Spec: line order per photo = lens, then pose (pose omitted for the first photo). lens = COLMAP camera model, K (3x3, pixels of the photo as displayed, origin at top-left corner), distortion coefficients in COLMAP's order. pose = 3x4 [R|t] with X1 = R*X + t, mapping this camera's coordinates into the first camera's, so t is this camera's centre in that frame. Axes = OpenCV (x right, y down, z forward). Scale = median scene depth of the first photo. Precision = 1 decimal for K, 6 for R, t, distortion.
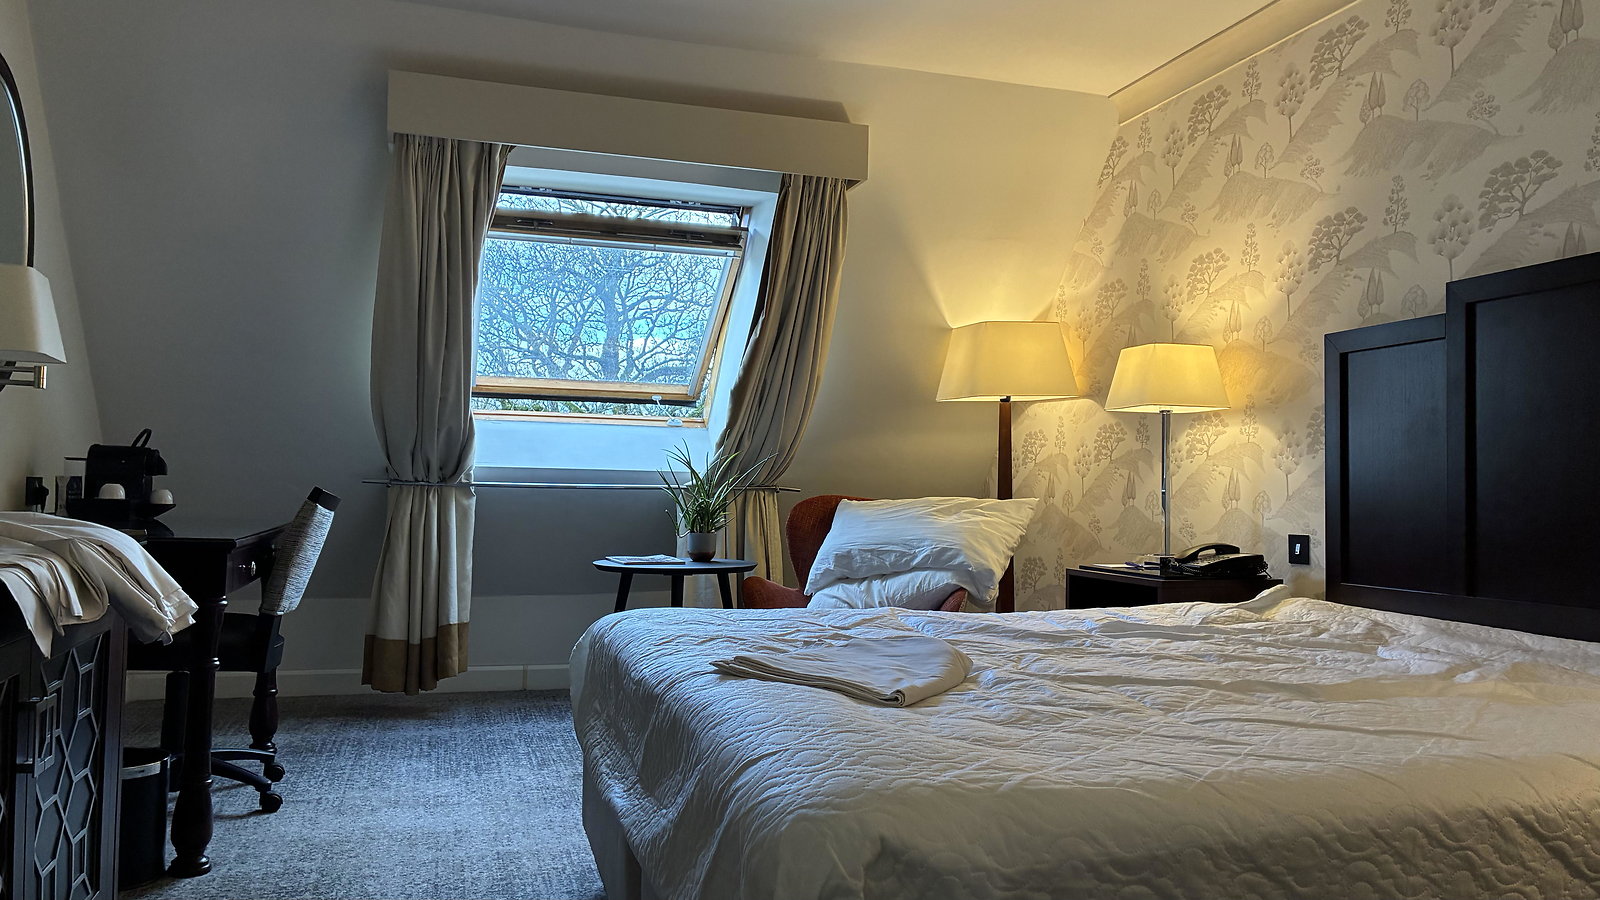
lens RADIAL K [[1199.8, 0, 787.3], [0, 1199.8, 446.4], [0, 0, 1]] dist [0.041711, -0.040376]
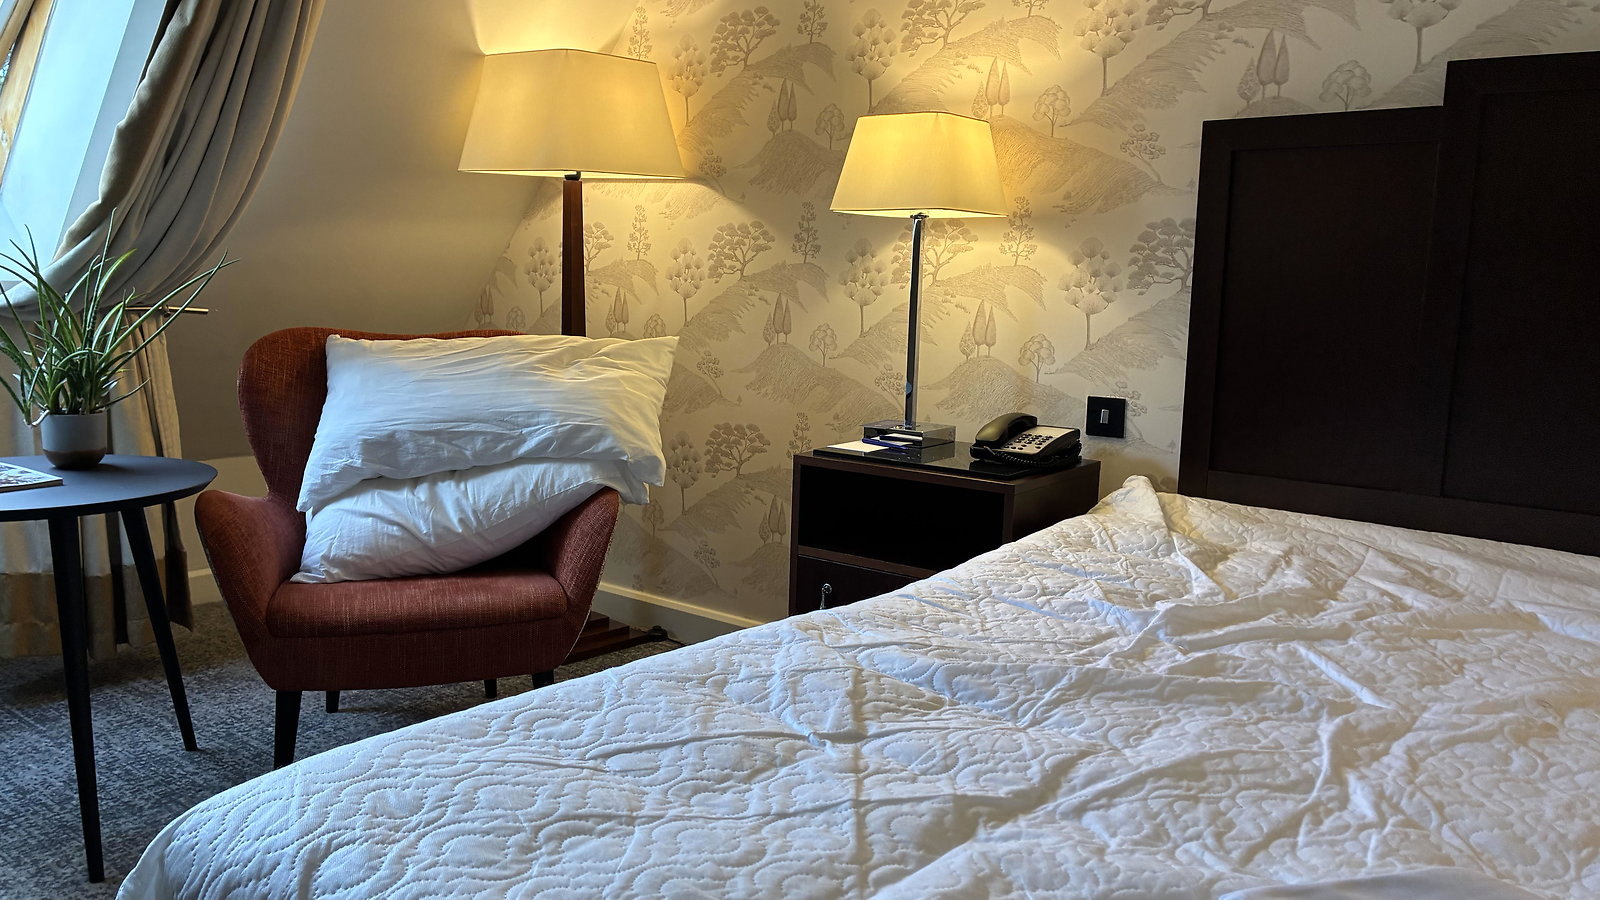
lens RADIAL K [[1199.8, 0, 801.4], [0, 1199.8, 456.3], [0, 0, 1]] dist [0.041711, -0.040376]
pose [[0.802700, -0.082492, 0.590651, -0.136184], [-0.035821, 0.981931, 0.185821, -0.017877], [-0.595307, -0.170316, 0.785240, 0.429875]]
